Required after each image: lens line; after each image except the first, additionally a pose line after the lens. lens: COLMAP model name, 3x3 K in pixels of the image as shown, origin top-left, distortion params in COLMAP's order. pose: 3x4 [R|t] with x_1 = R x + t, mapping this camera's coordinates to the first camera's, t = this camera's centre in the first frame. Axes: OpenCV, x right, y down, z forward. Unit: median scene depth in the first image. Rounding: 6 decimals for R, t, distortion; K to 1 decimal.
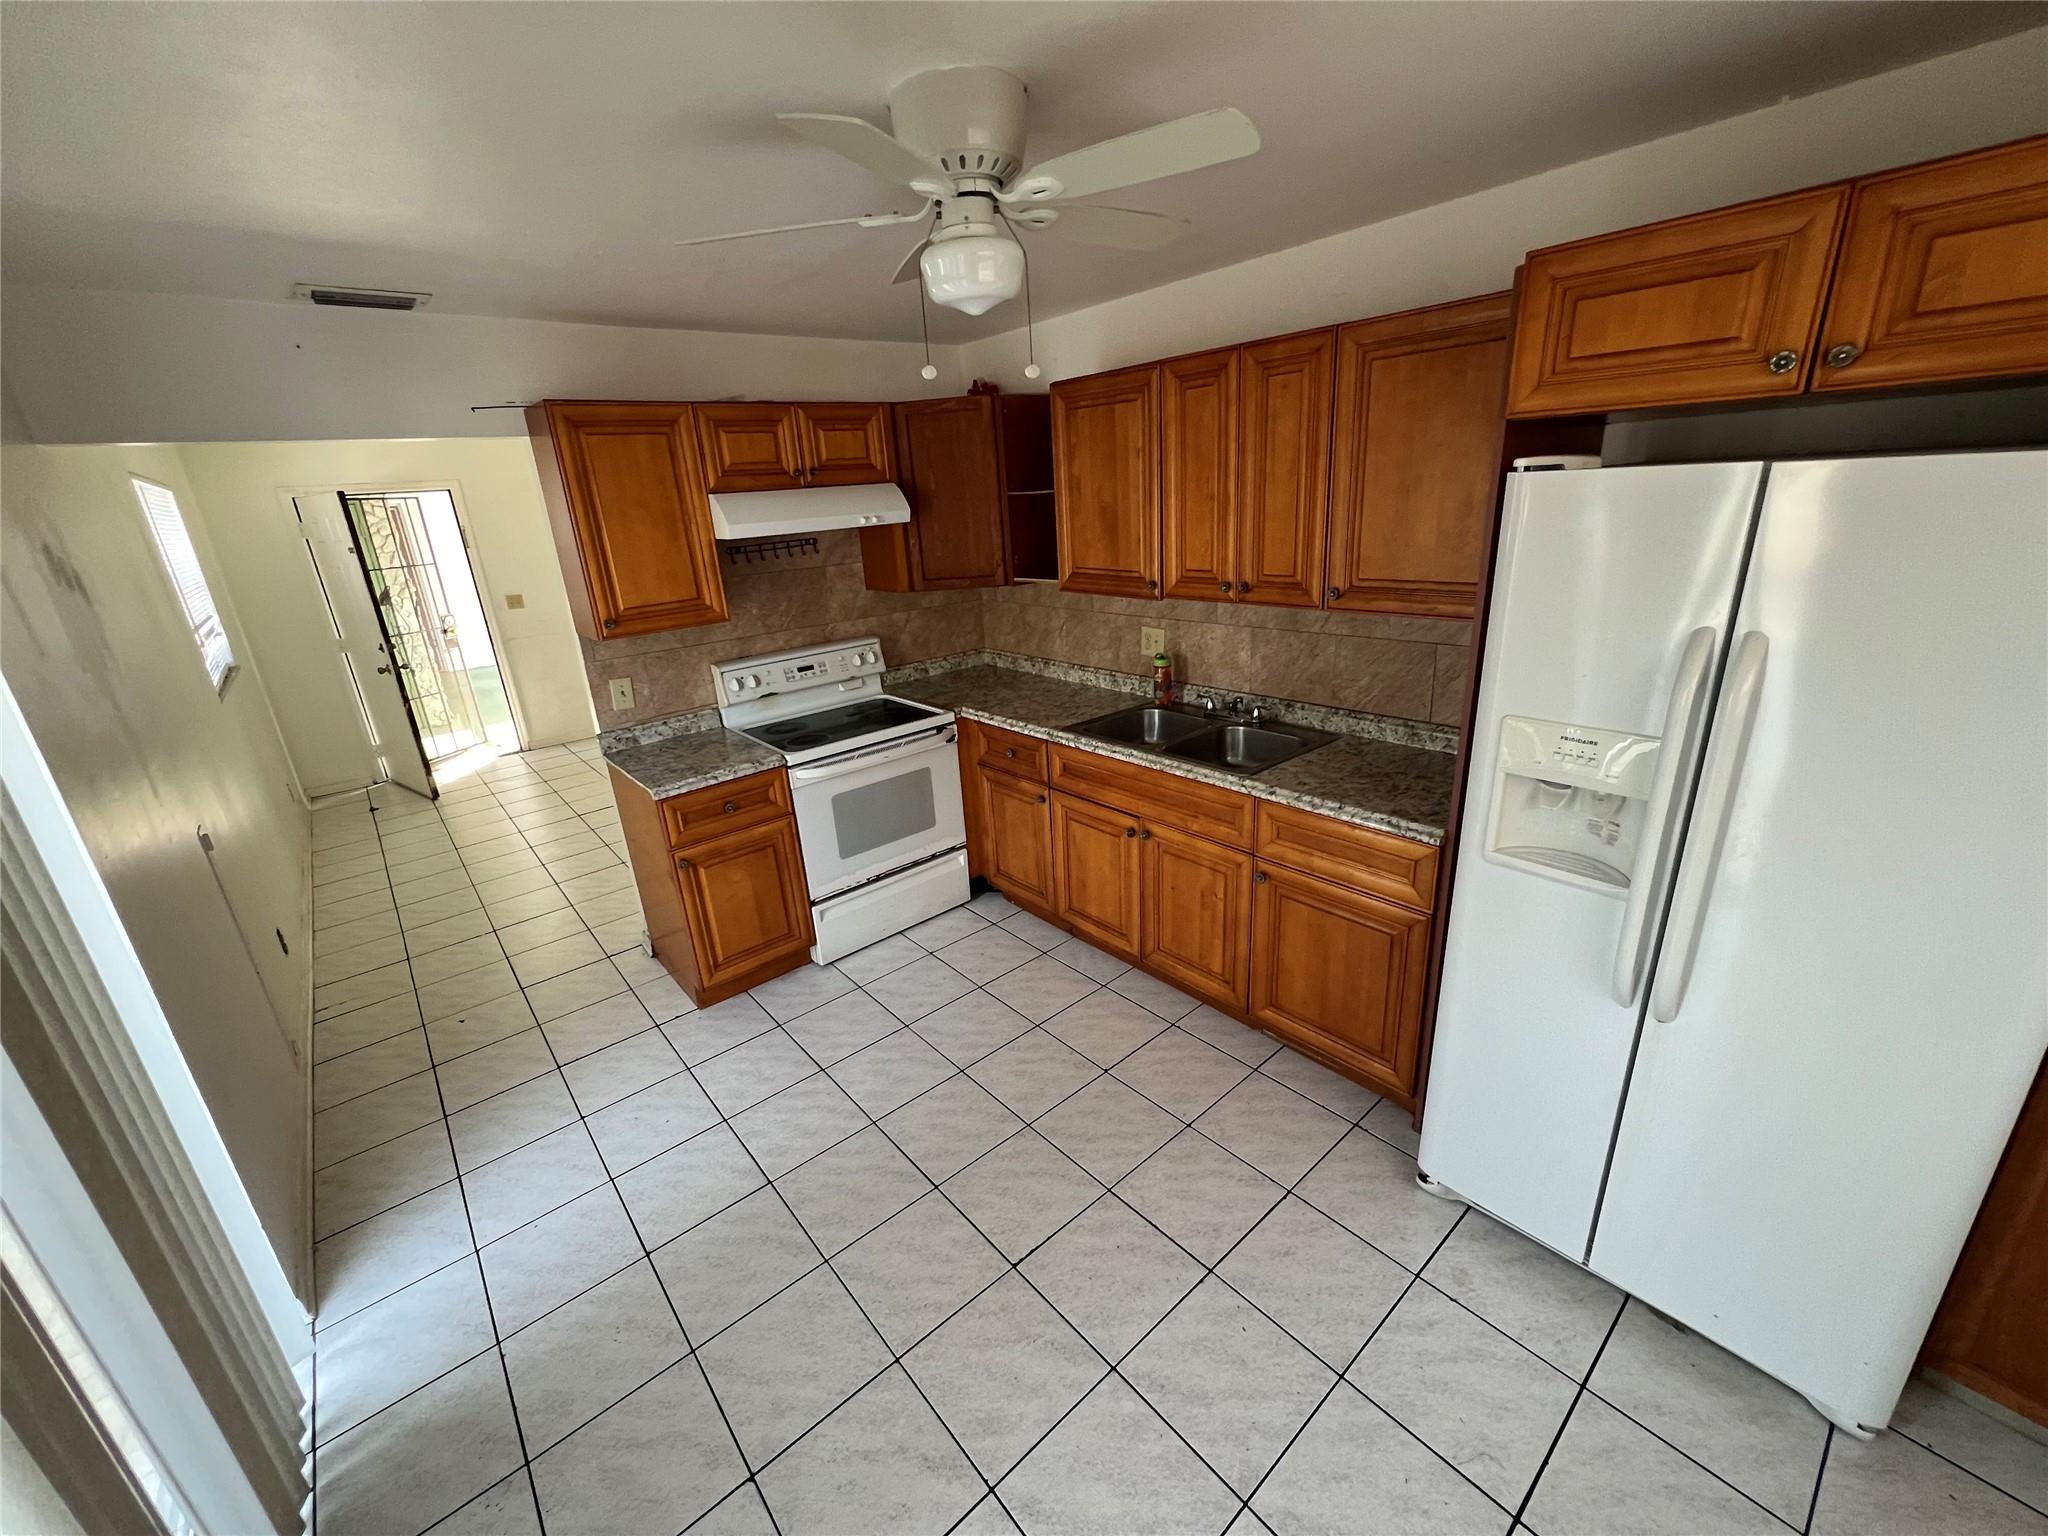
lens RADIAL K [[814.8, 0, 1015.7], [0, 814.8, 770.6], [0, 0, 1]] dist [-0.001099, -0.000427]
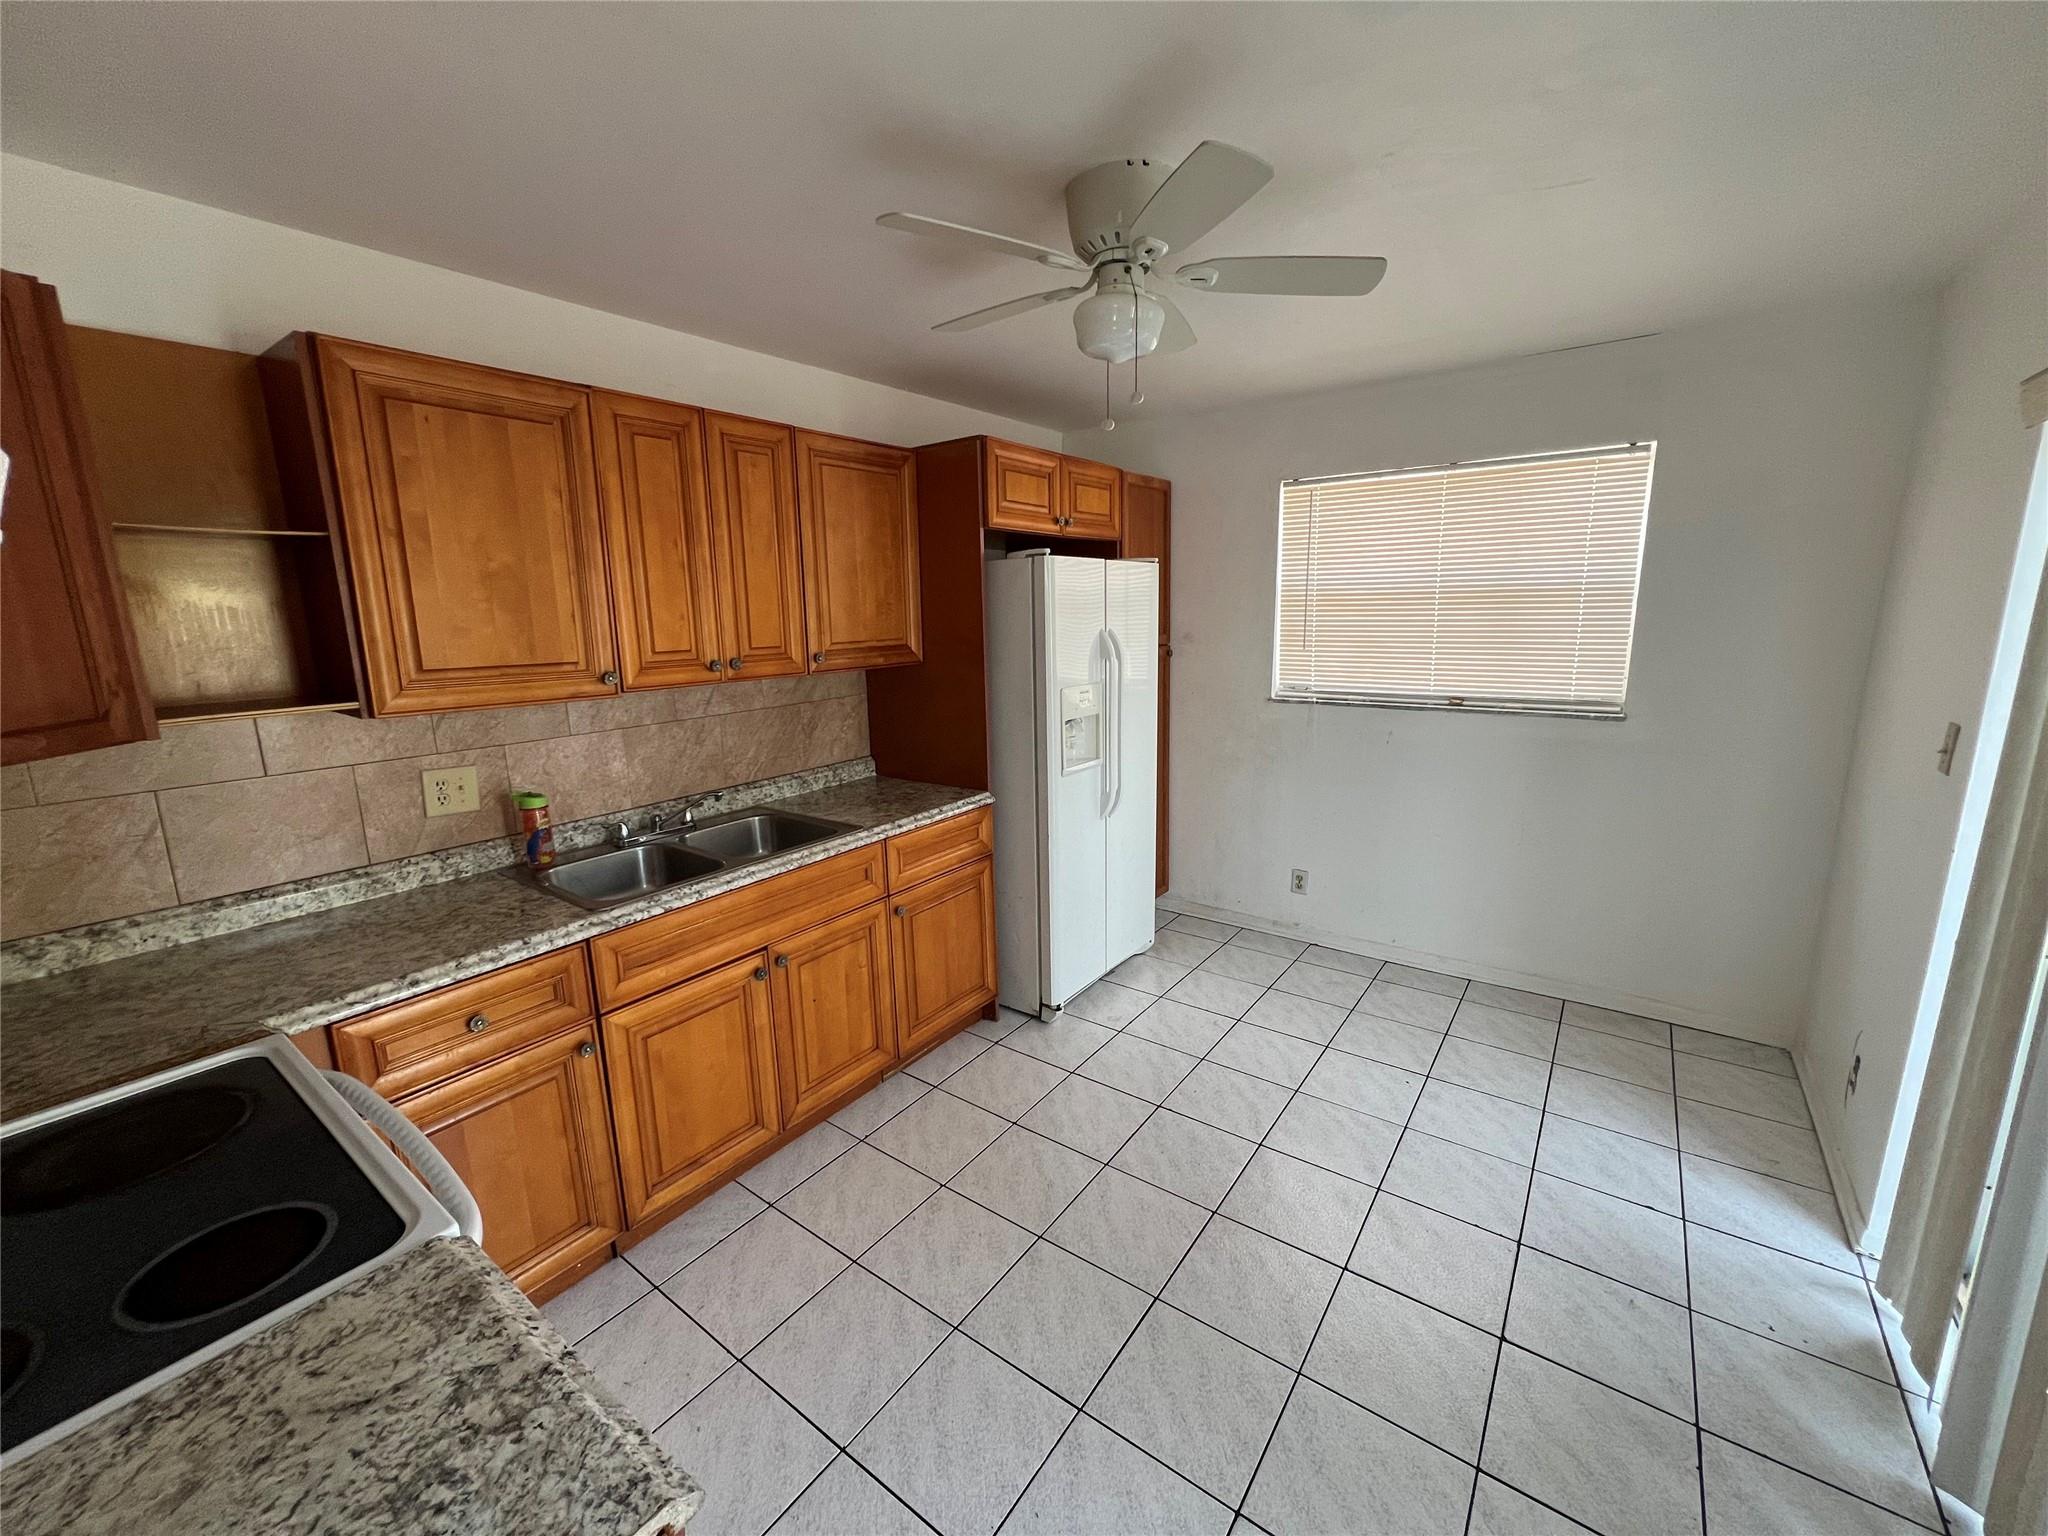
lens RADIAL K [[814.8, 0, 1019.1], [0, 814.8, 762.7], [0, 0, 1]] dist [-0.001099, -0.000427]
pose [[-0.224261, -0.122591, 0.966788, -0.659809], [0.352995, 0.914469, 0.197839, -0.180190], [-0.908351, 0.385639, -0.161806, 0.847340]]
